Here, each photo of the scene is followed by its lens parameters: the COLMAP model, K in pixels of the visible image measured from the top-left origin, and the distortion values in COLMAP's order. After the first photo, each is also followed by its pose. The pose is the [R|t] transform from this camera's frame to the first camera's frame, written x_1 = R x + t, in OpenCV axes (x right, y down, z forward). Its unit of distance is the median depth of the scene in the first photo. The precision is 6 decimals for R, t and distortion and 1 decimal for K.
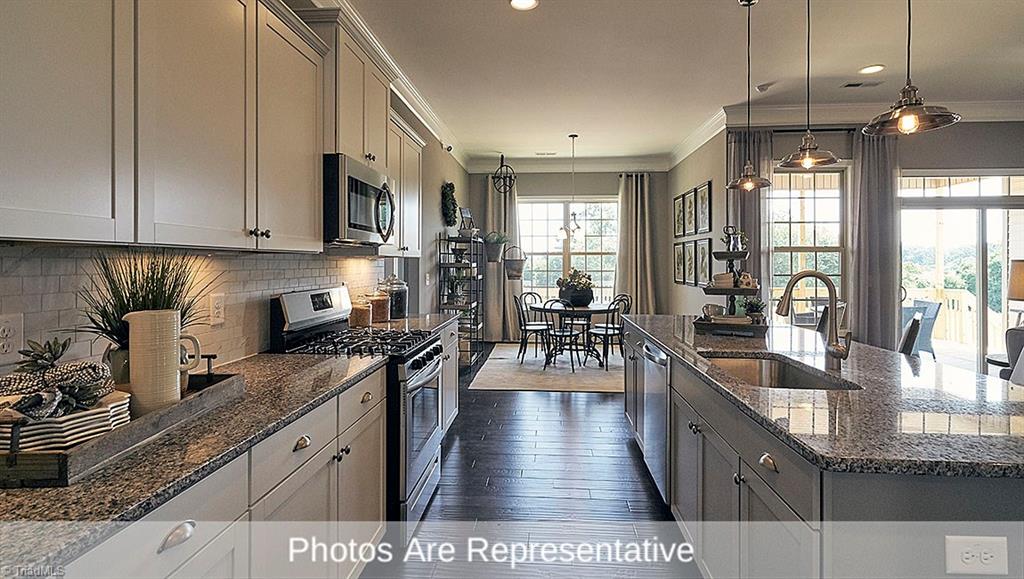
lens RADIAL K [[502.2, 0, 508.6], [0, 502.2, 262.7], [0, 0, 1]] dist [0.027910, -0.000166]
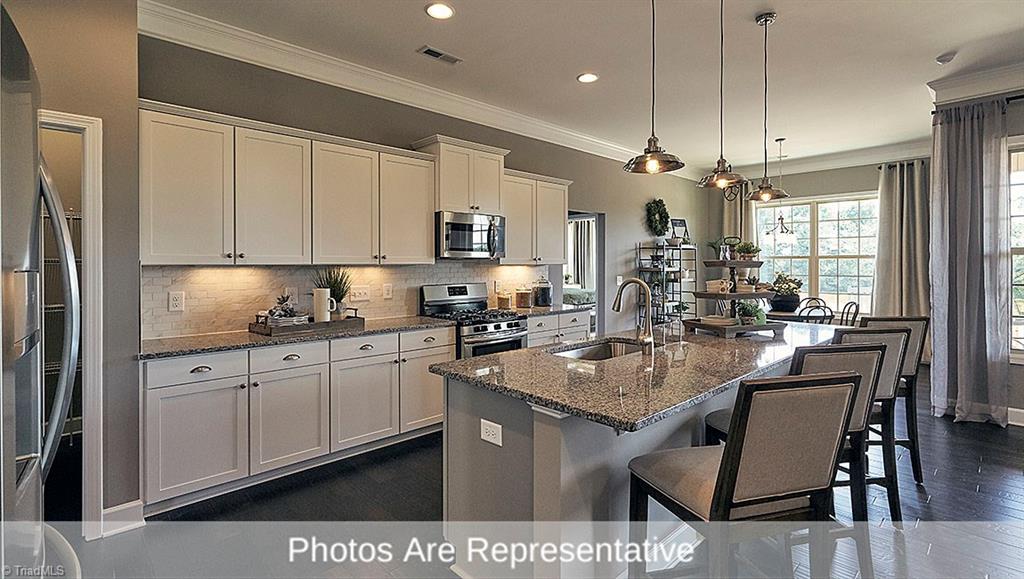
lens RADIAL K [[455.2, 0, 509.6], [0, 455.2, 269.9], [0, 0, 1]] dist [-0.012926, 0.000020]
pose [[0.736812, 0.002486, -0.676093, 0.344650], [0.003860, 0.999961, 0.007884, -0.004077], [0.676087, -0.008419, 0.736774, -0.022212]]
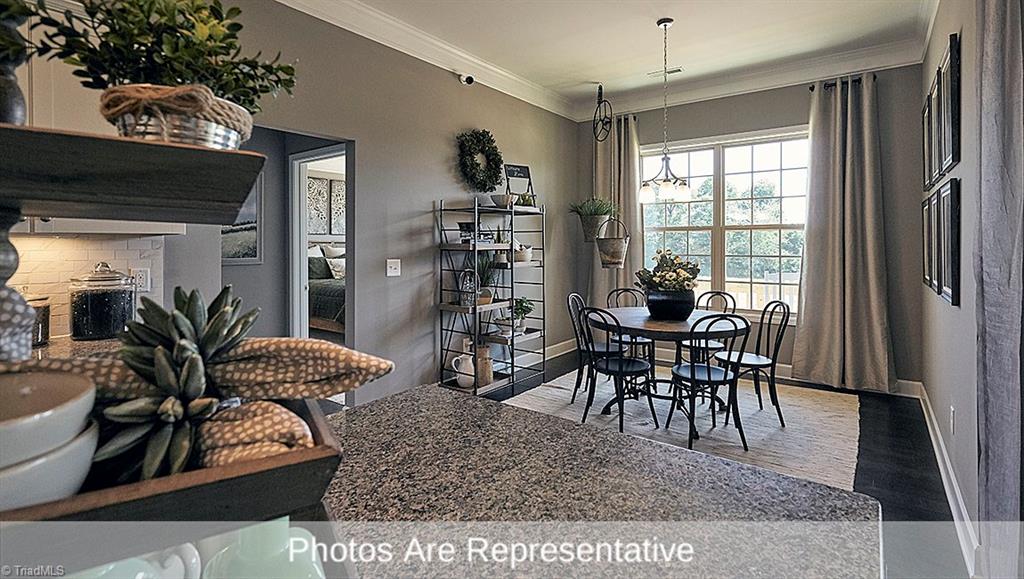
lens RADIAL K [[482.0, 0, 513.4], [0, 482.0, 251.6], [0, 0, 1]] dist [-0.000867, -0.000398]
pose [[0.849007, 0.002257, -0.528377, 0.276971], [0.005090, 0.999910, 0.012451, 0.002575], [0.528357, -0.013260, 0.848919, 0.446732]]
